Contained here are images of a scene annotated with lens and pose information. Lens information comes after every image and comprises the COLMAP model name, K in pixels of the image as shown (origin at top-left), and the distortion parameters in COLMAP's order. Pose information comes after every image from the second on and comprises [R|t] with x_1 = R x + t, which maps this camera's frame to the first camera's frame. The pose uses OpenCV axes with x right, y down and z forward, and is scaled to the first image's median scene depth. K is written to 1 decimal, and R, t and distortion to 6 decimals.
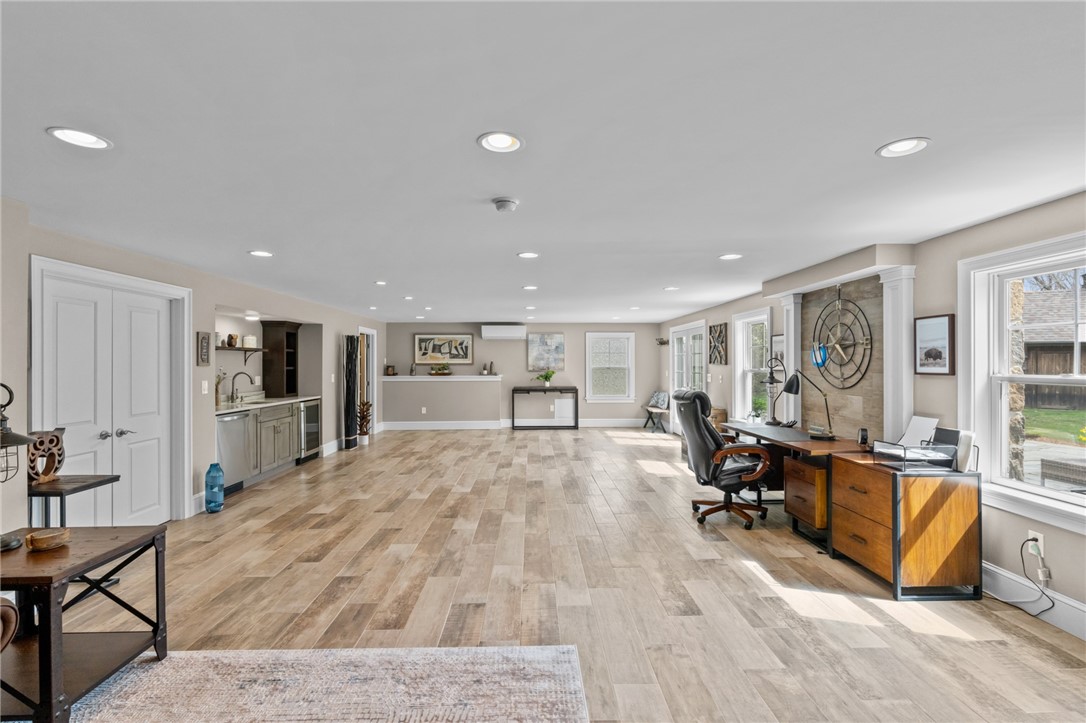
lens RADIAL K [[487.5, 0, 546.2], [0, 487.5, 361.3], [0, 0, 1]] dist [-0.013710, 0.004516]
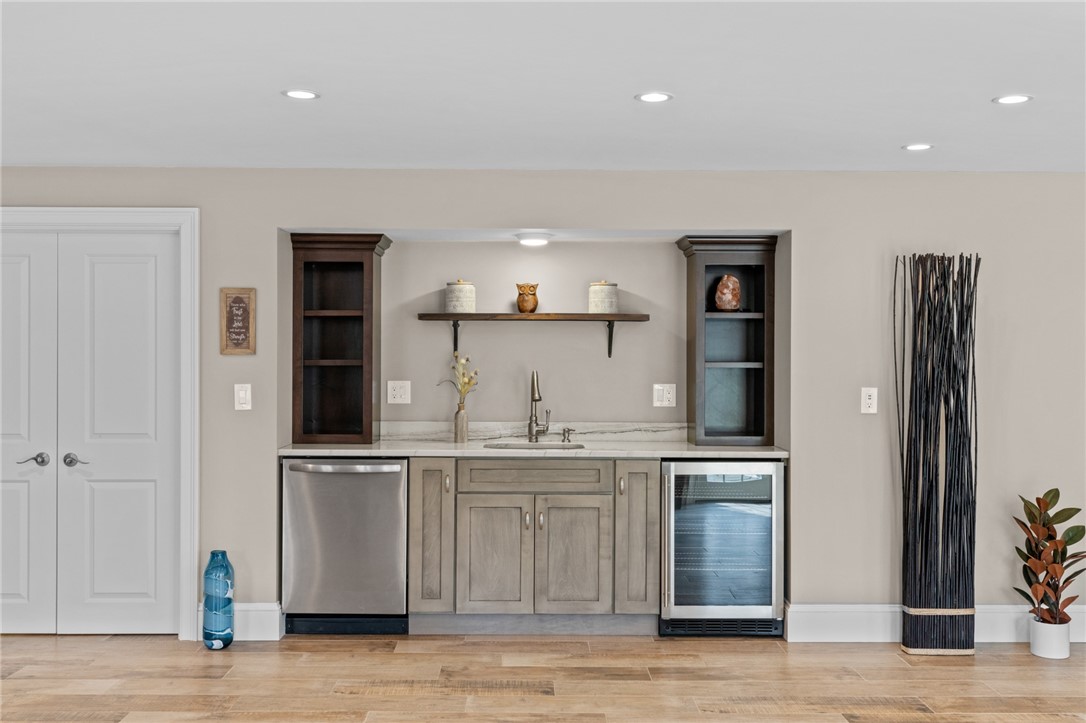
lens RADIAL K [[1051.4, 0, 543.3], [0, 1051.4, 362.2], [0, 0, 1]] dist [0.011316, 0.000000]
pose [[-0.026348, 0.006184, -0.999634, 0.385859], [-0.000472, 0.999981, 0.006199, 0.010340], [0.999653, 0.000635, -0.026344, 1.359755]]
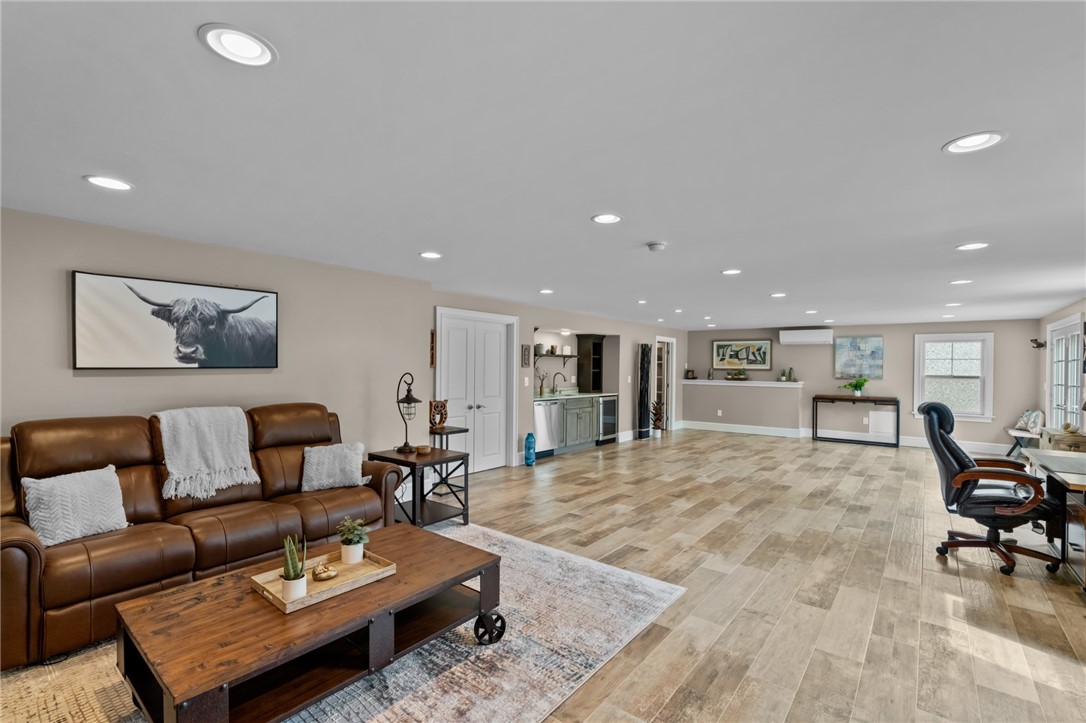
lens RADIAL K [[487.5, 0, 548.6], [0, 487.5, 365.7], [0, 0, 1]] dist [-0.013710, 0.004516]
pose [[0.768244, 0.009115, -0.640093, 0.314043], [-0.010711, 0.999942, 0.001384, 0.001524], [0.640068, 0.005792, 0.768296, -0.113505]]
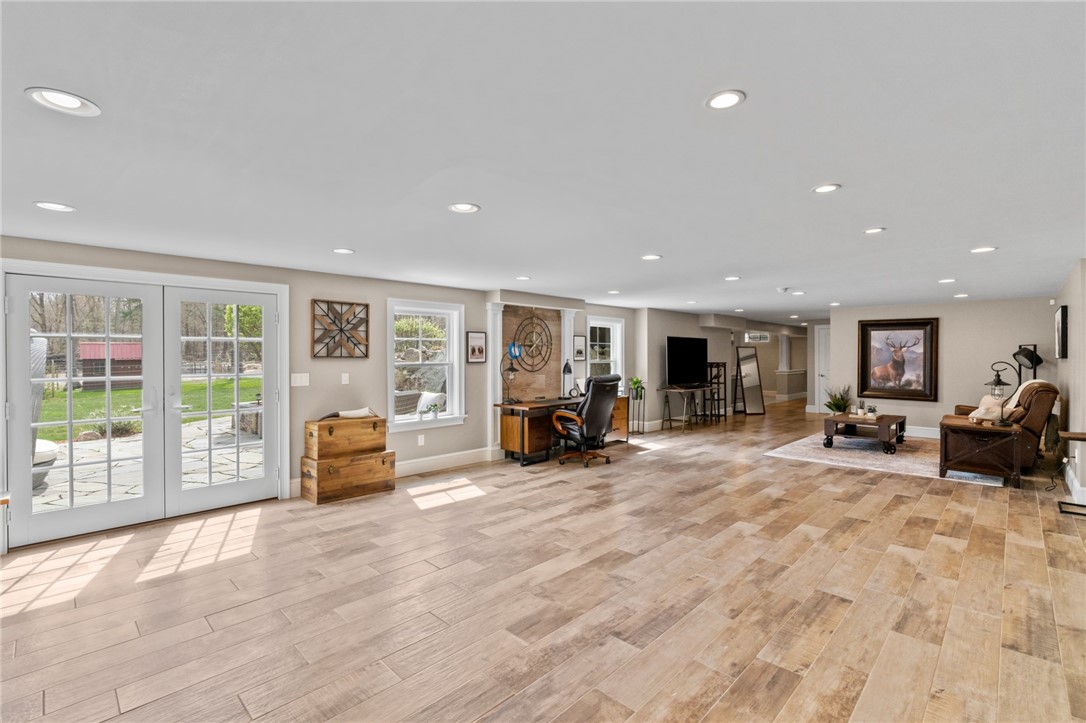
lens RADIAL K [[487.5, 0, 547.5], [0, 487.5, 360.2], [0, 0, 1]] dist [-0.013710, 0.004516]
pose [[-0.699315, -0.002723, 0.714809, -0.578408], [0.000035, 0.999993, 0.003844, 0.012045], [-0.714814, 0.002713, -0.699309, 2.052605]]
